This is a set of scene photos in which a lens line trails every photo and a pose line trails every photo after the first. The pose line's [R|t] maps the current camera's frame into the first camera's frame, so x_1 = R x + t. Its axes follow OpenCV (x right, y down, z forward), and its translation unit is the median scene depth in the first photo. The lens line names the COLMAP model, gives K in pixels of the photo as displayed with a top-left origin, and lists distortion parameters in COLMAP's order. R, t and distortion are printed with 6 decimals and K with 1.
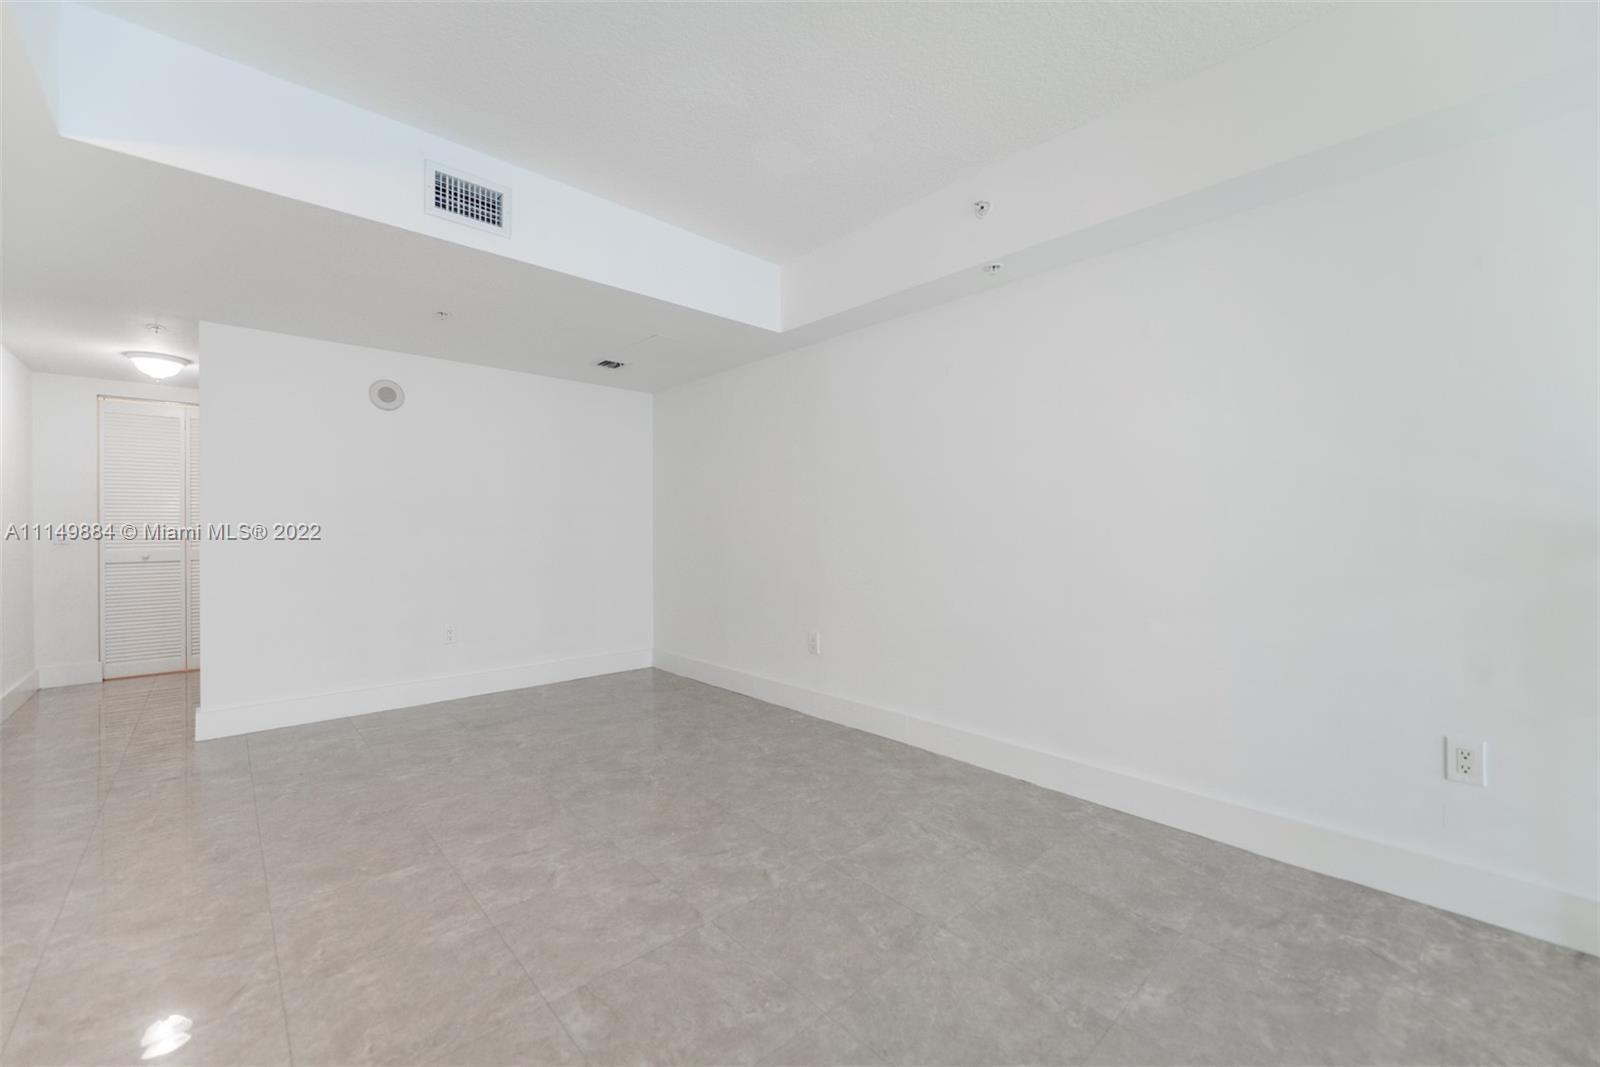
lens RADIAL K [[657.6, 0, 805.0], [0, 657.6, 516.2], [0, 0, 1]] dist [-0.013180, 0.000066]
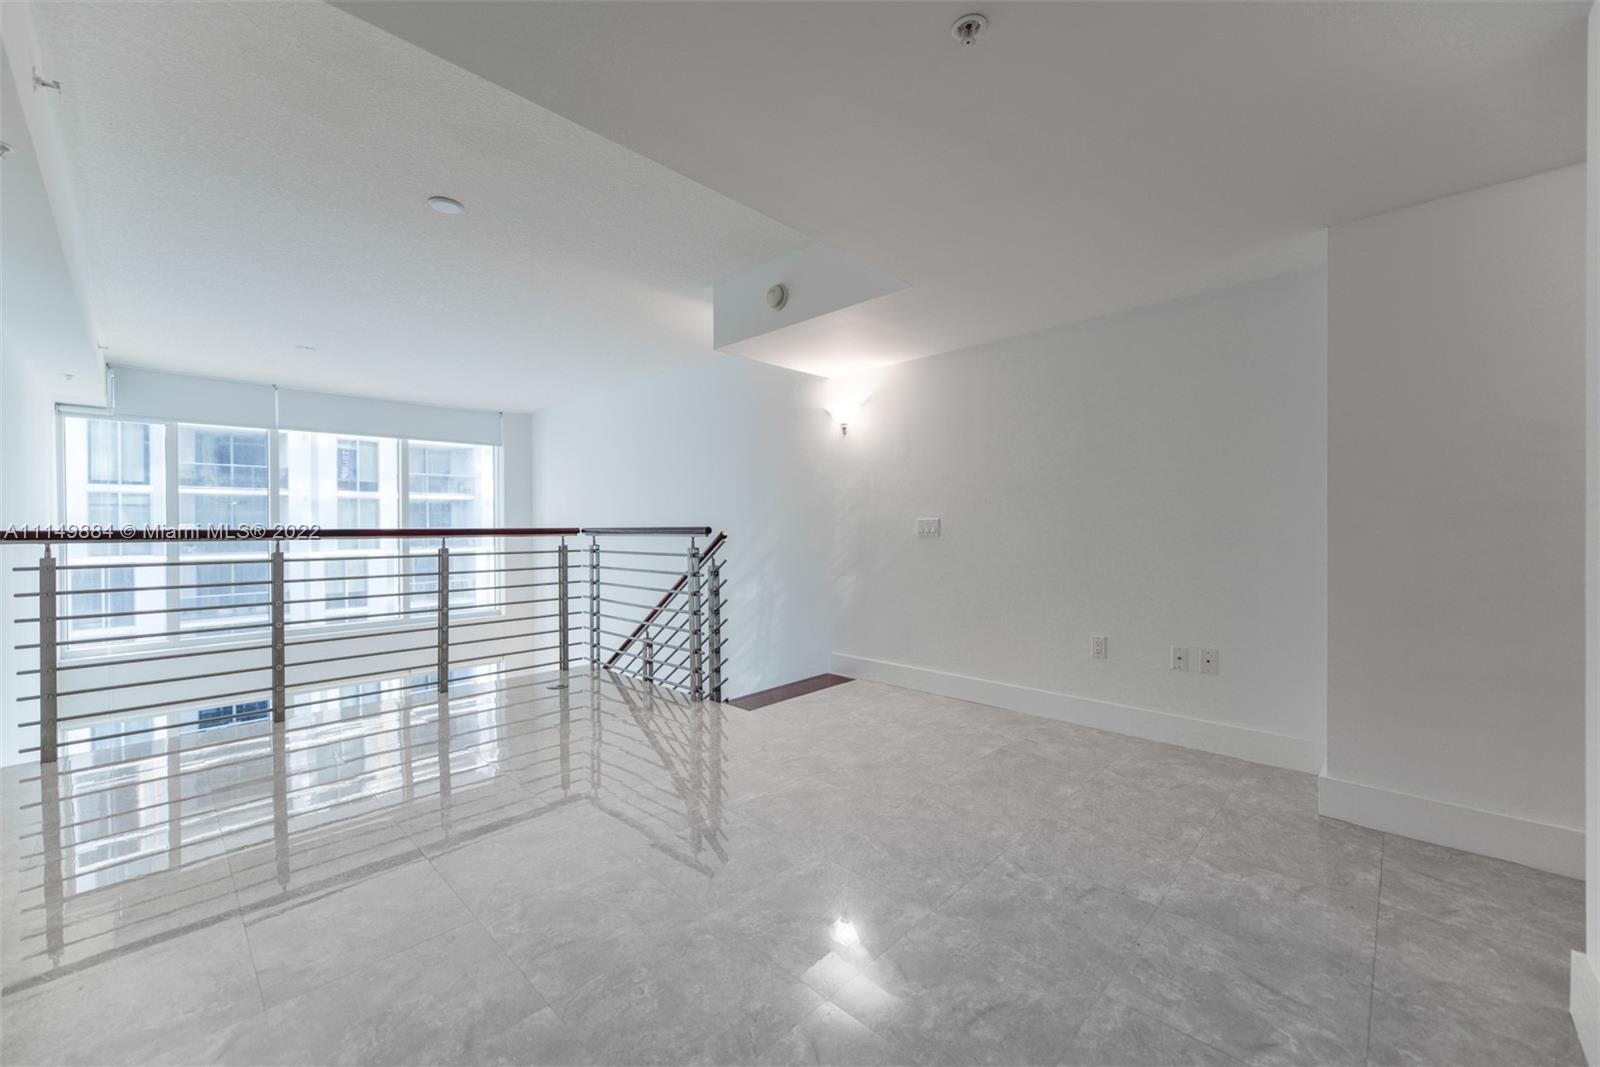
lens RADIAL K [[617.0, 0, 794.8], [0, 617.0, 525.7], [0, 0, 1]] dist [0.020276, -0.000087]
pose [[-0.997302, 0.006198, -0.073146, -0.419323], [0.006709, 0.999955, -0.006737, 0.020717], [0.073101, -0.007209, -0.997298, 1.482798]]
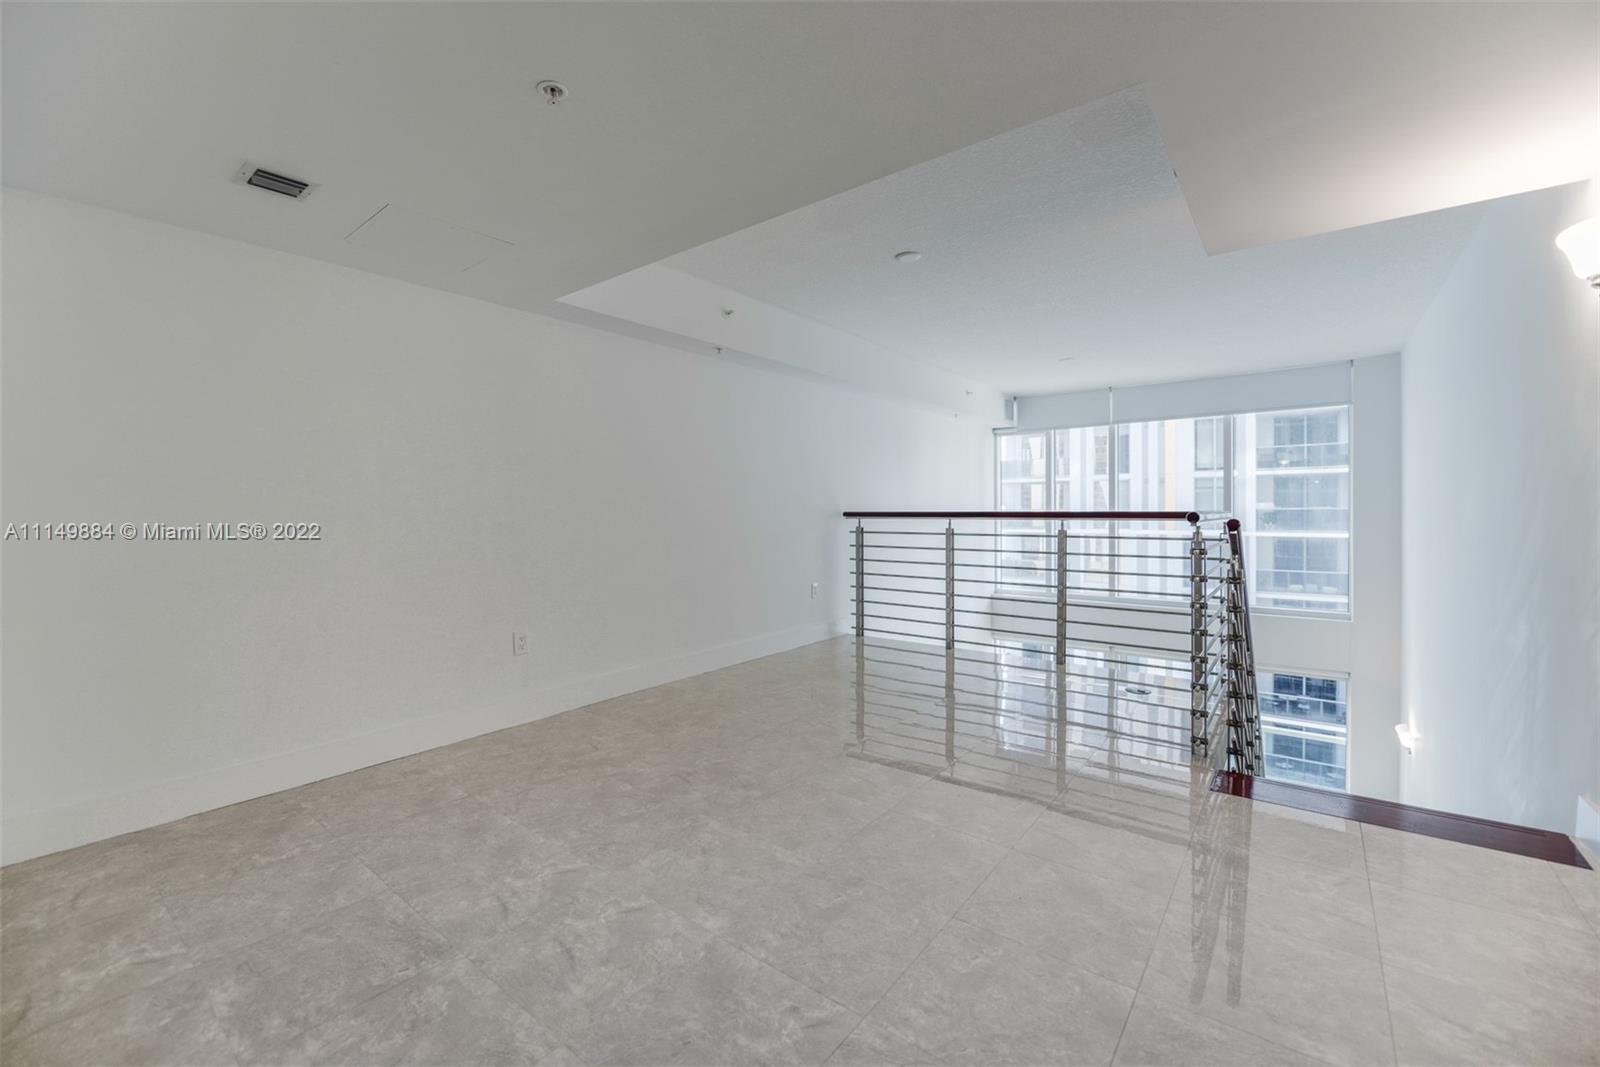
lens RADIAL K [[657.6, 0, 805.0], [0, 657.6, 516.2], [0, 0, 1]] dist [-0.013180, 0.000066]
pose [[-0.179891, -0.005454, 0.983672, -1.135705], [-0.000227, 0.999985, 0.005503, 0.016578], [-0.983687, 0.000766, -0.179889, 0.946036]]
